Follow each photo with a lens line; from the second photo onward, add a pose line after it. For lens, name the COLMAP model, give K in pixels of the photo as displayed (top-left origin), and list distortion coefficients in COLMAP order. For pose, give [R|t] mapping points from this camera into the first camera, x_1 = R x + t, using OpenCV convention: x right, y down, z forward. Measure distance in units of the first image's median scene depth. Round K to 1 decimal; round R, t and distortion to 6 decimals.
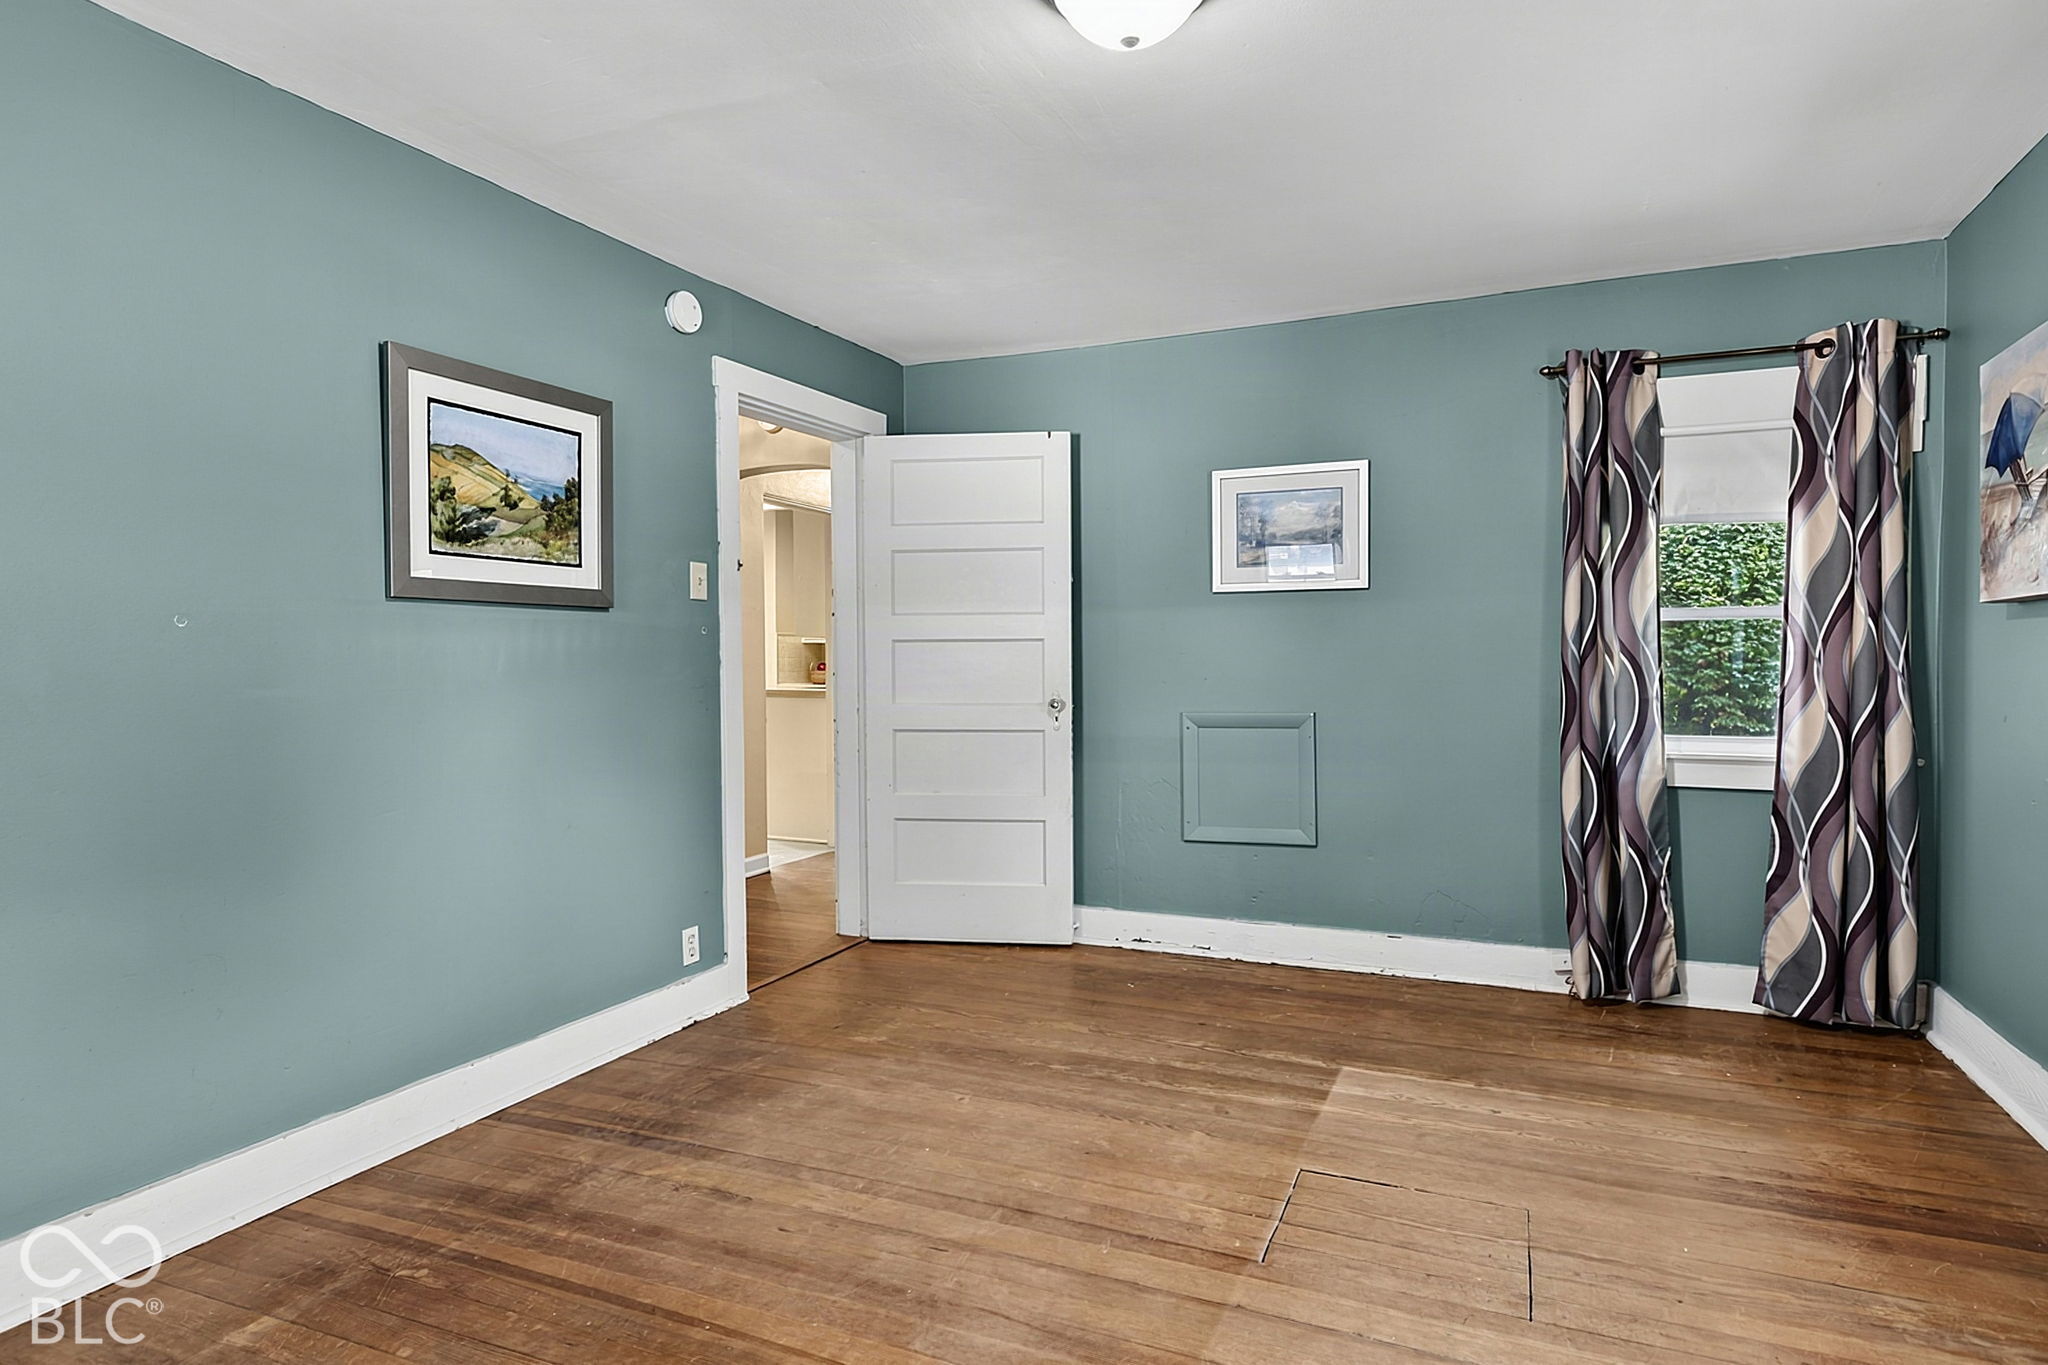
lens RADIAL K [[1166.6, 0, 1040.9], [0, 1166.6, 678.1], [0, 0, 1]] dist [0.007369, -0.000106]
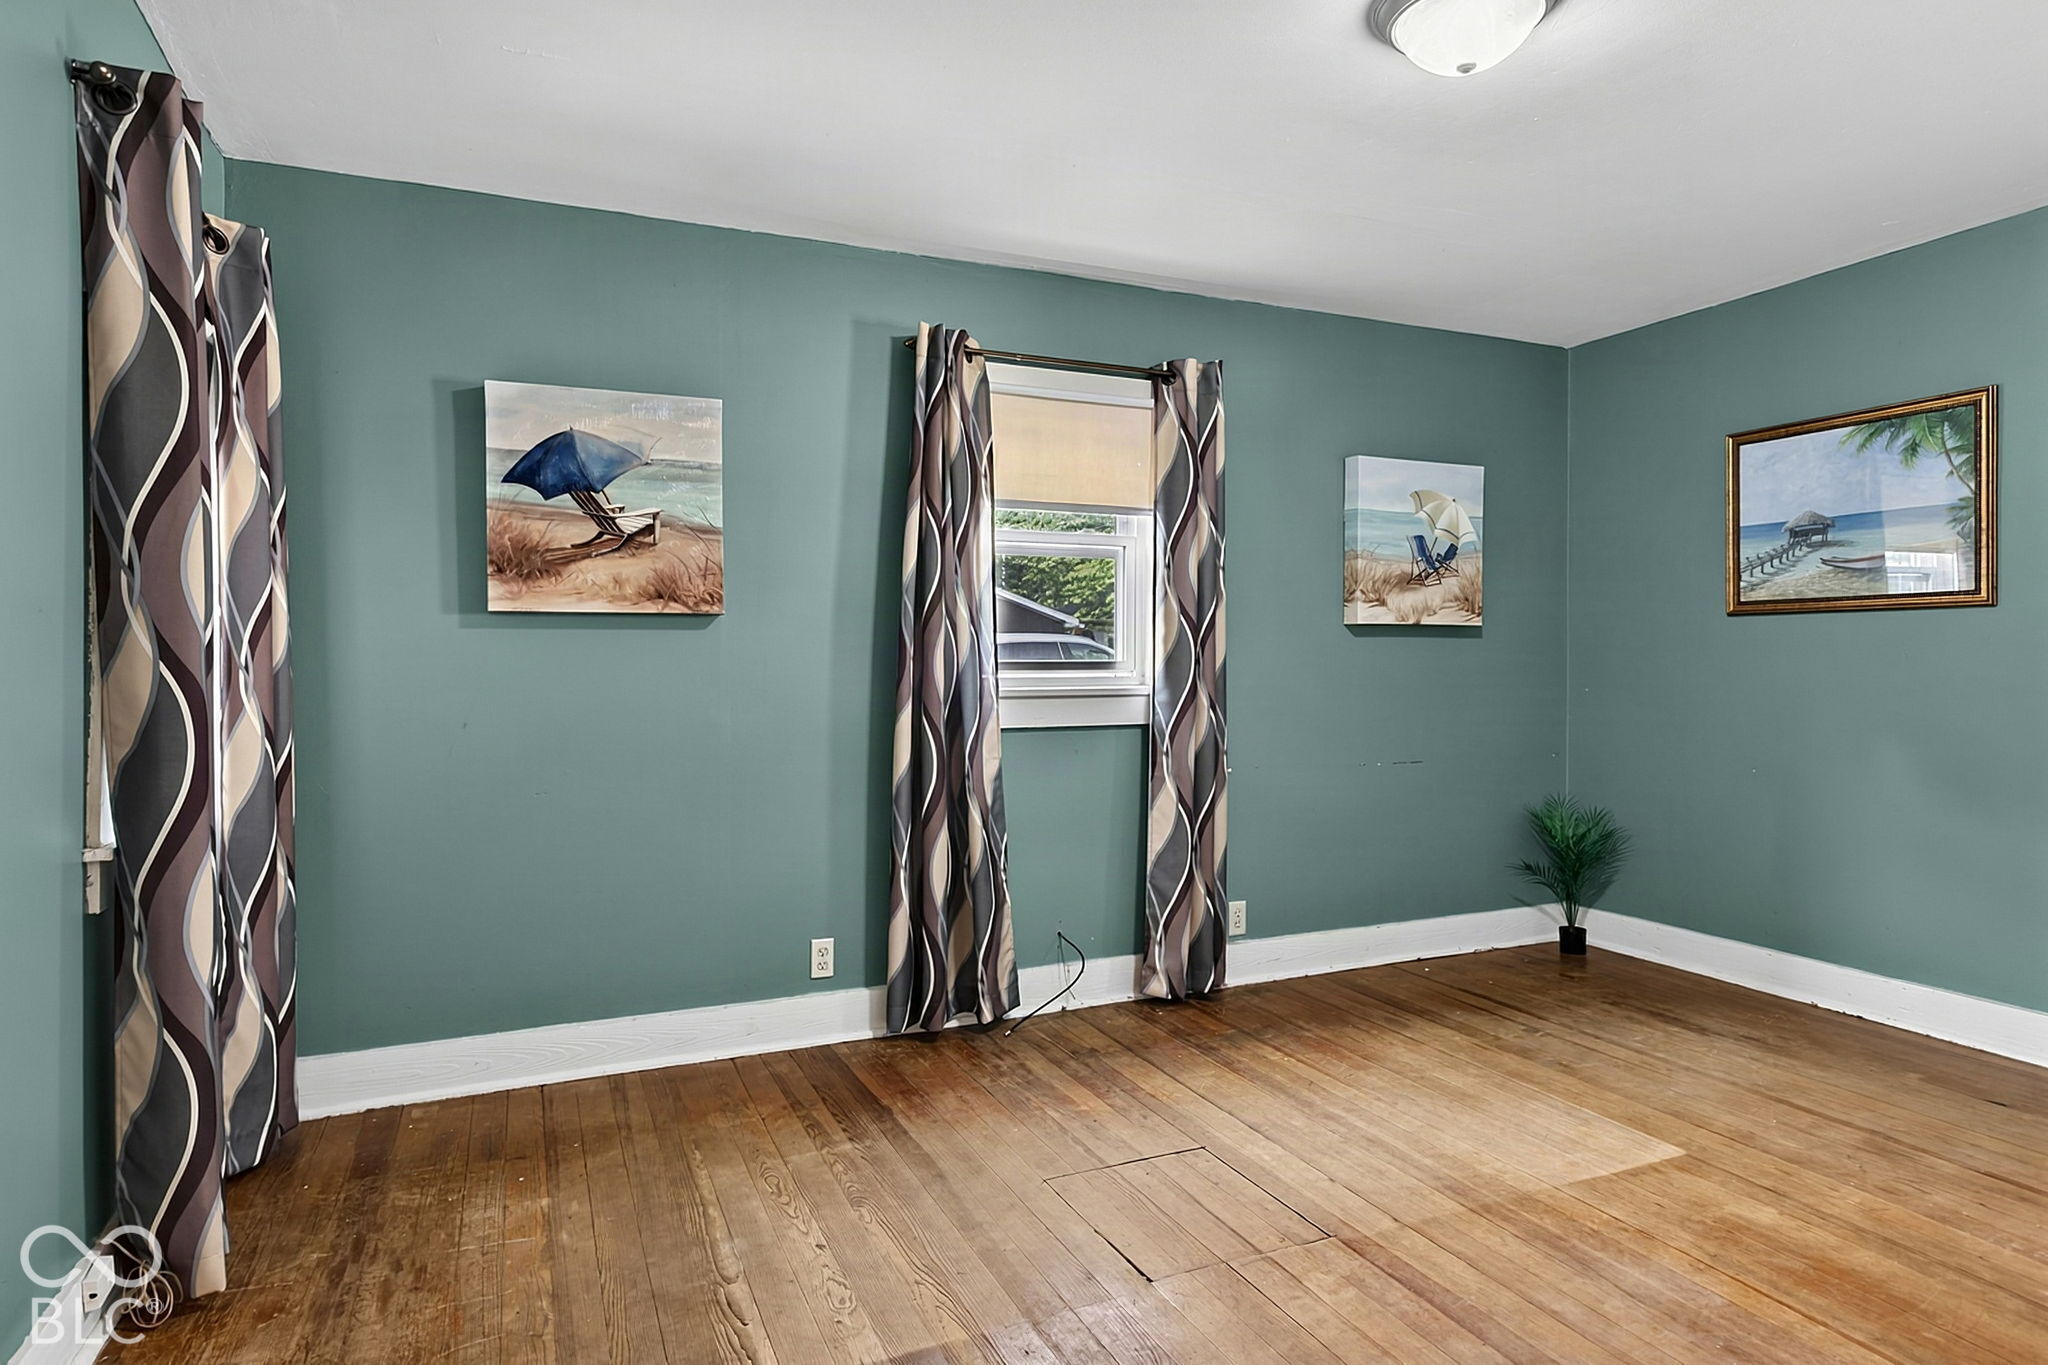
lens RADIAL K [[1166.6, 0, 1037.0], [0, 1166.6, 669.1], [0, 0, 1]] dist [0.007369, -0.000106]
pose [[-0.744905, -0.000547, 0.667170, -0.234233], [0.015054, 0.999731, 0.017627, -0.024844], [-0.667000, 0.023174, -0.744697, 1.448911]]
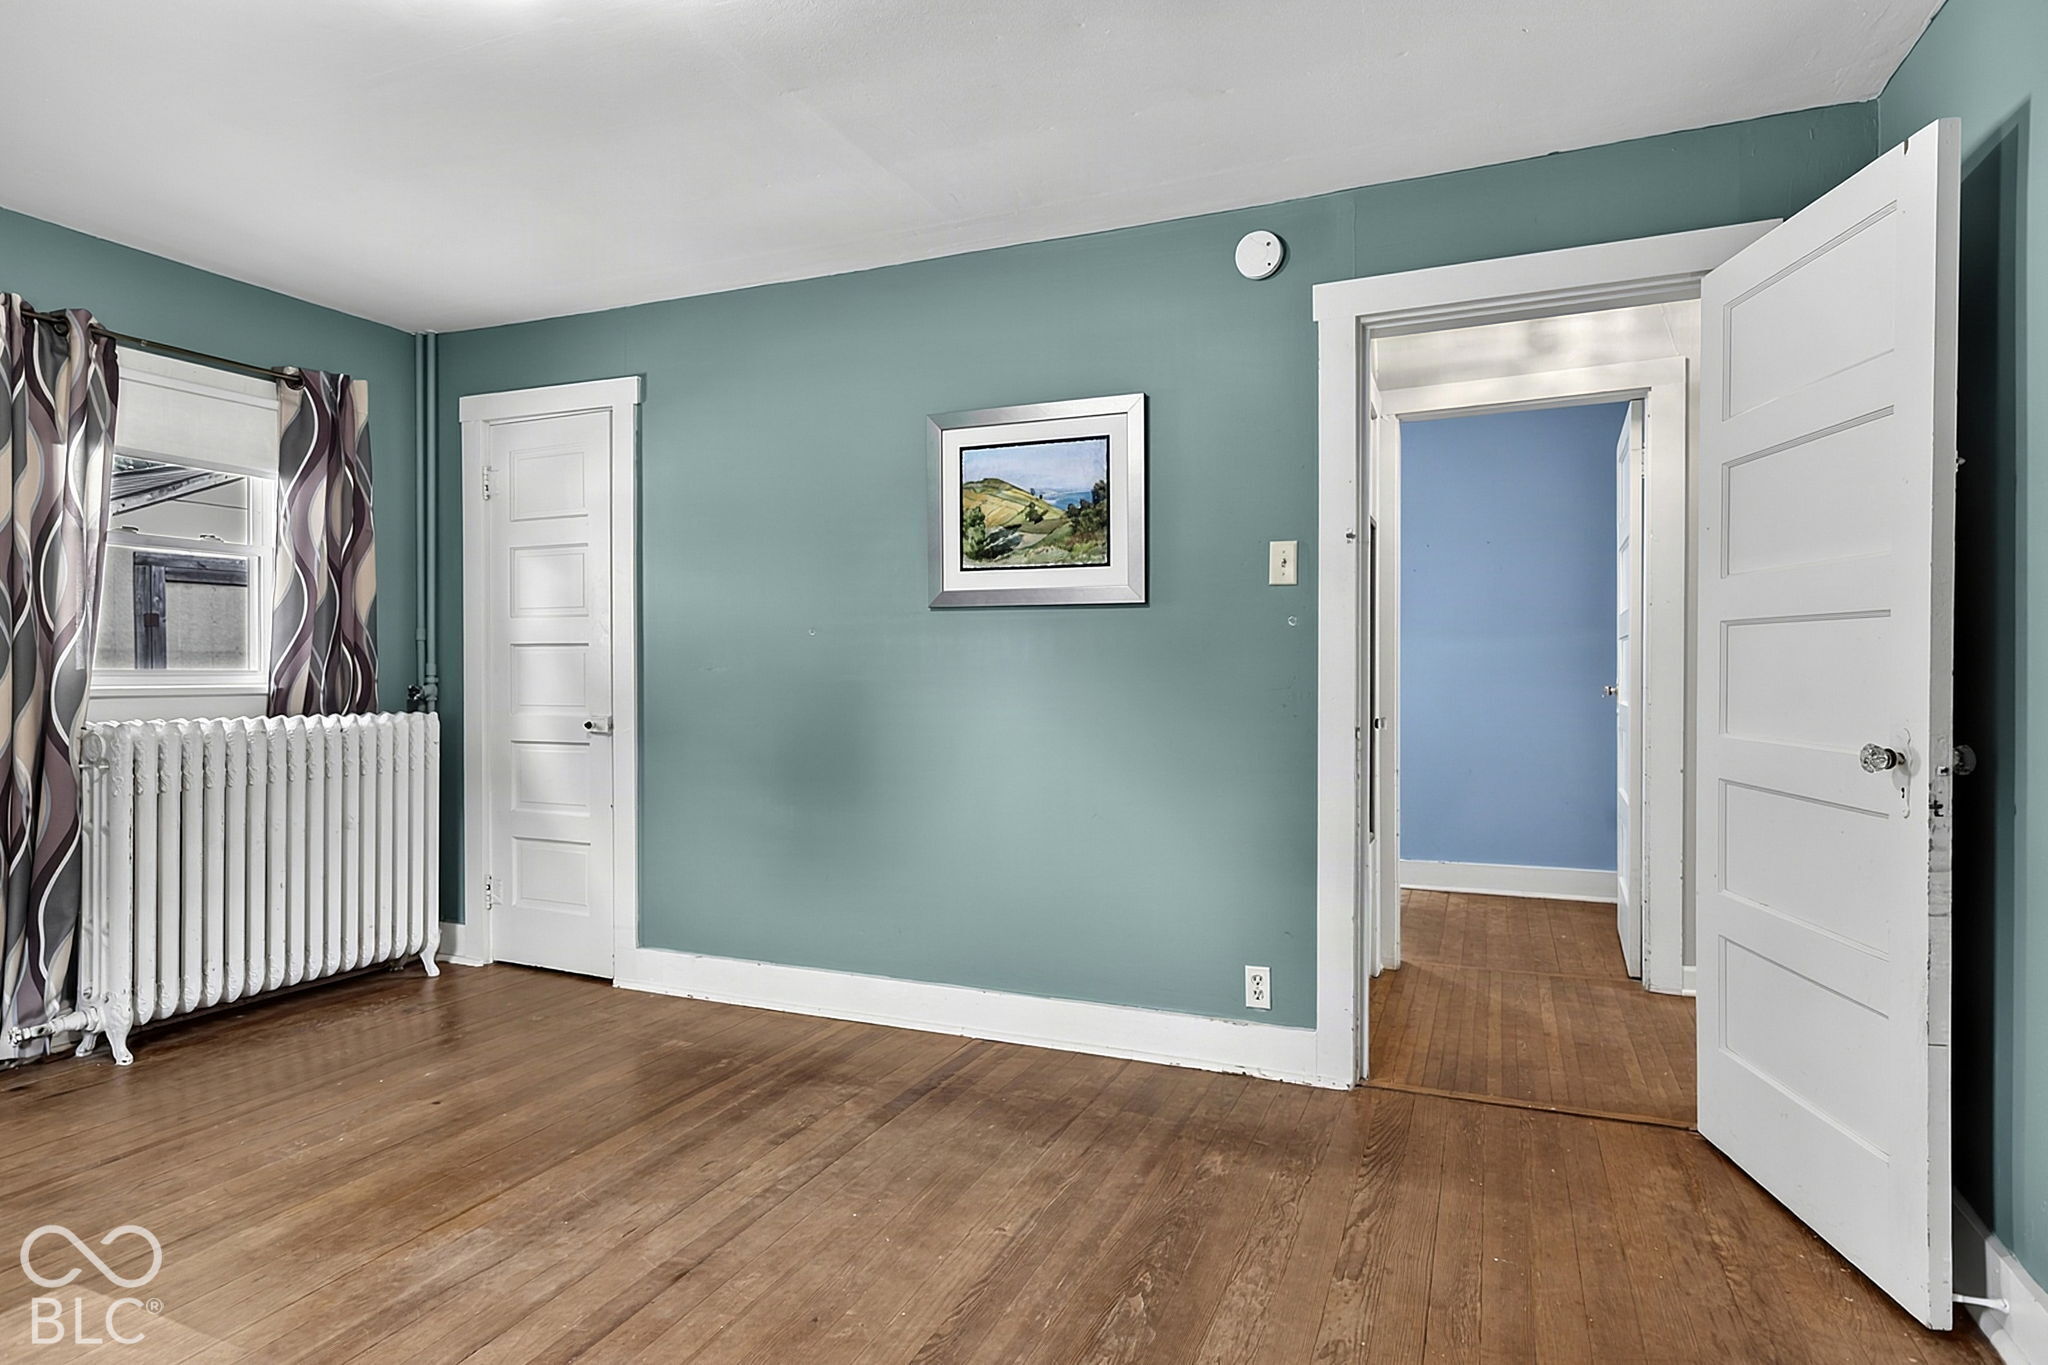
lens RADIAL K [[1166.6, 0, 971.9], [0, 1166.6, 662.3], [0, 0, 1]] dist [0.007369, -0.000106]
pose [[-0.032940, 0.009617, -0.999411, 0.701705], [-0.014426, 0.999845, 0.010097, -0.020204], [0.999353, 0.014750, -0.032796, 1.006707]]
